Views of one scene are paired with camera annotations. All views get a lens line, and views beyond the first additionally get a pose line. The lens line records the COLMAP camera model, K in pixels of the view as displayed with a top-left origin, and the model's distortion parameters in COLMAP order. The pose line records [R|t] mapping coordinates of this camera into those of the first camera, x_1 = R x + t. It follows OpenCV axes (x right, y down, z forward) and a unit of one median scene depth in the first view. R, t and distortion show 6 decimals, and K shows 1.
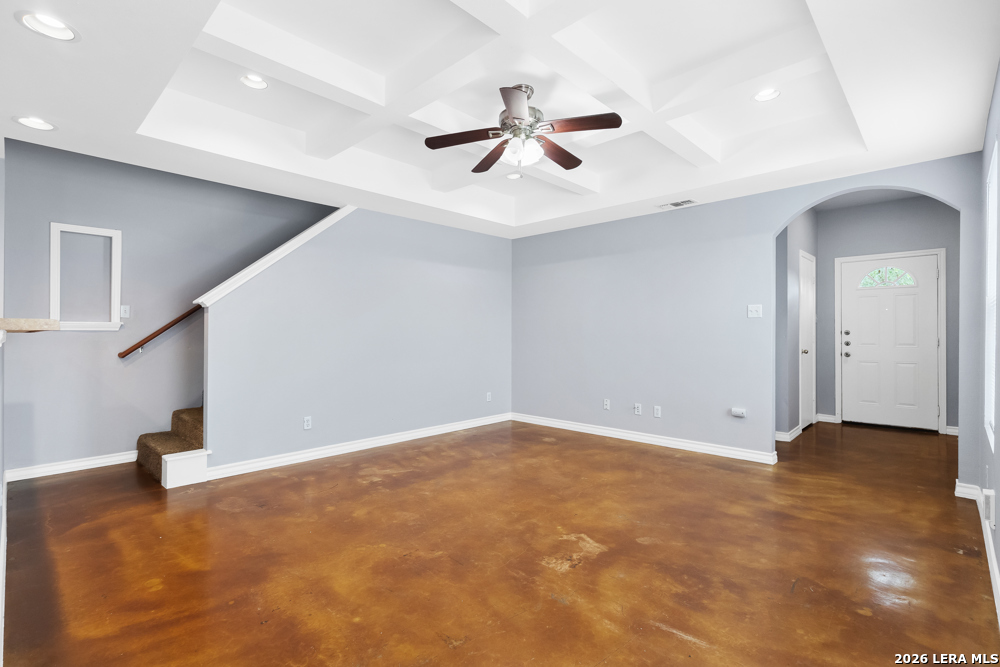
lens RADIAL K [[464.2, 0, 507.5], [0, 464.2, 343.5], [0, 0, 1]] dist [-0.000156, 0.001239]
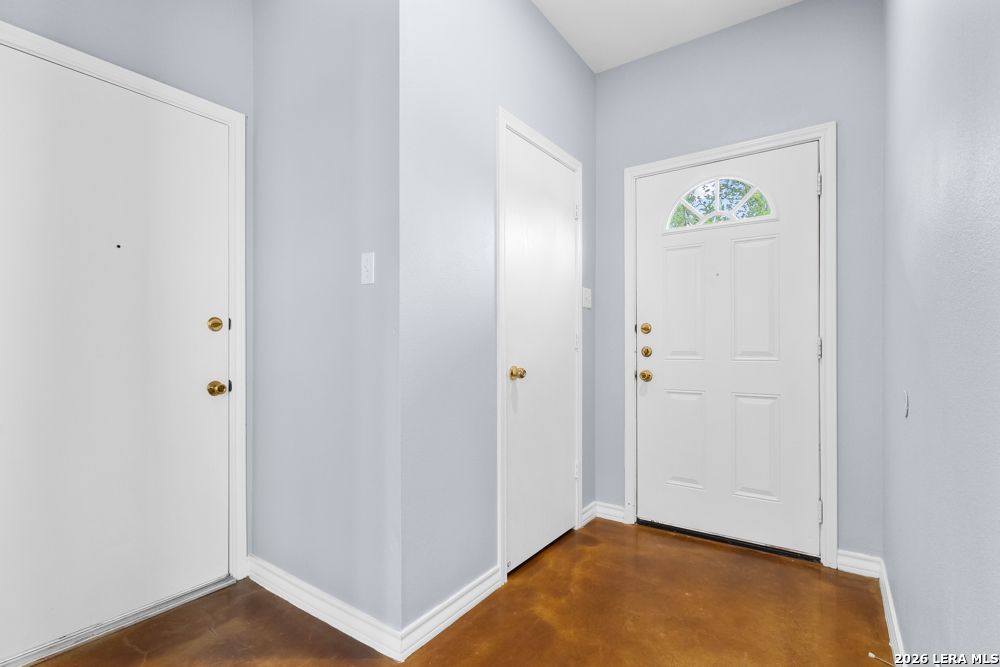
lens RADIAL K [[464.2, 0, 505.9], [0, 464.2, 357.0], [0, 0, 1]] dist [-0.000156, 0.001239]
pose [[0.991089, -0.001168, 0.133193, 0.530561], [0.000940, 0.999998, 0.001779, 0.004021], [-0.133195, -0.001638, 0.991088, 0.559616]]
